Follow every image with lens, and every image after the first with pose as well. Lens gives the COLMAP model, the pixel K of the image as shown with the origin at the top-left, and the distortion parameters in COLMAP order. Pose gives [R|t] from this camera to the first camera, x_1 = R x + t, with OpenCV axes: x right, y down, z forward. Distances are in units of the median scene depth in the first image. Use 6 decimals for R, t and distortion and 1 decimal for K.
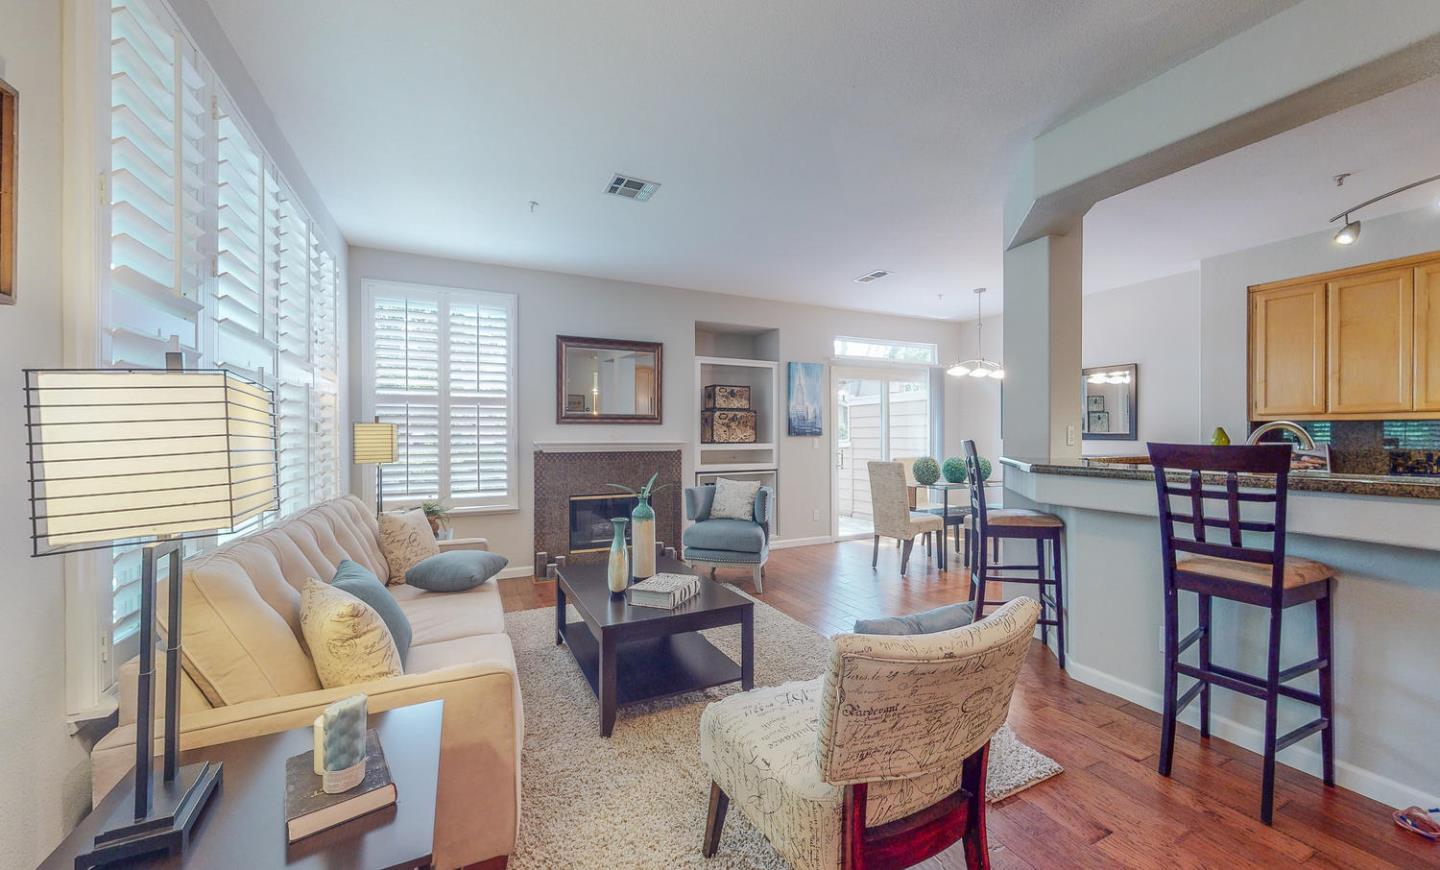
lens RADIAL K [[543.5, 0, 719.5], [0, 543.5, 432.4], [0, 0, 1]] dist [0.000509, 0.000050]
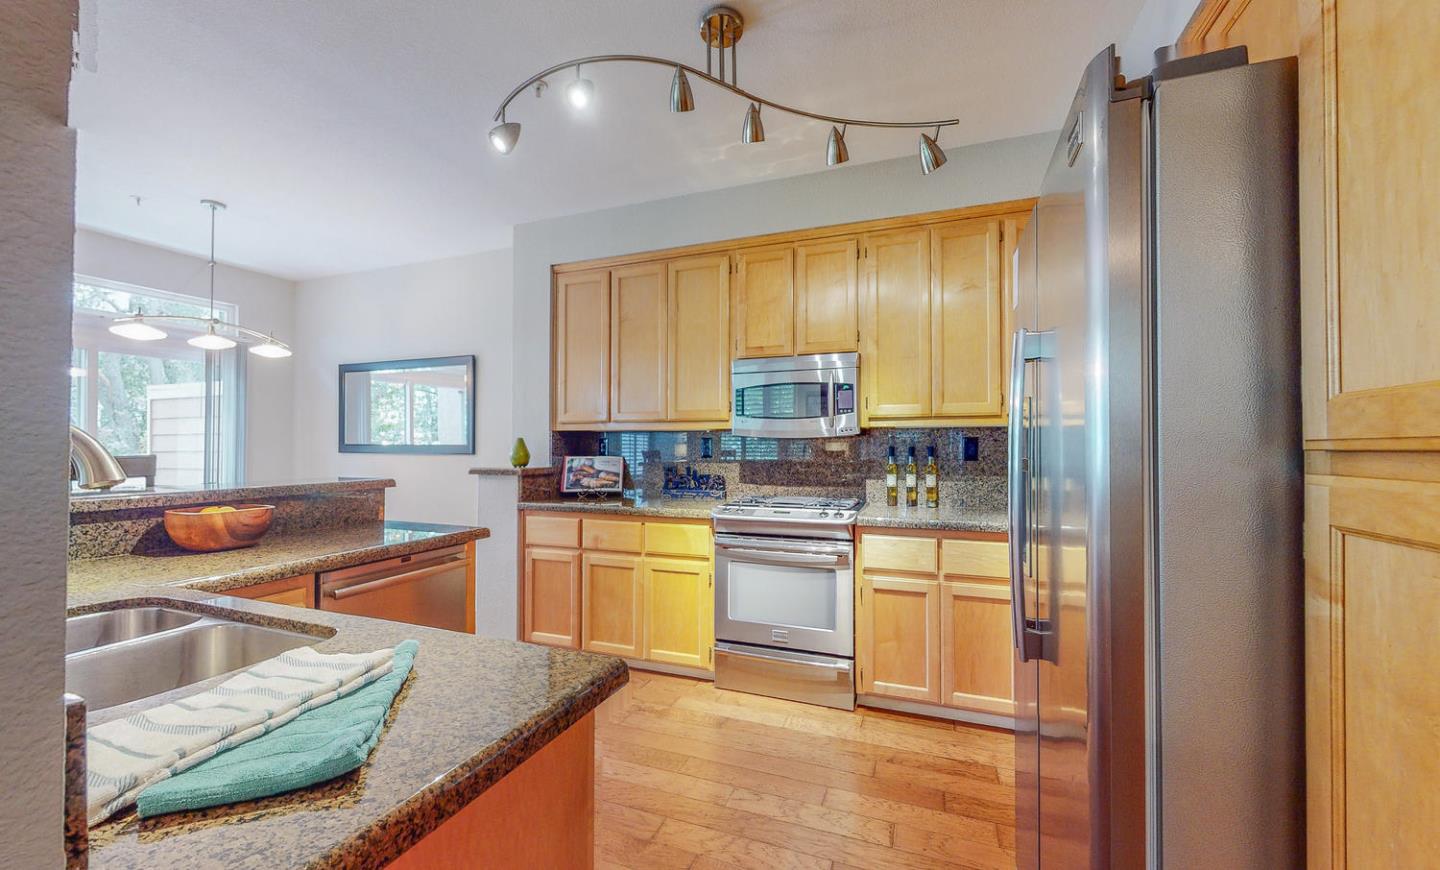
lens RADIAL K [[543.5, 0, 724.1], [0, 543.5, 441.4], [0, 0, 1]] dist [0.000509, 0.000050]
pose [[0.729438, 0.006965, 0.684011, 0.638663], [-0.001884, 0.999965, -0.008173, 0.001152], [-0.684044, 0.004673, 0.729426, 0.245229]]
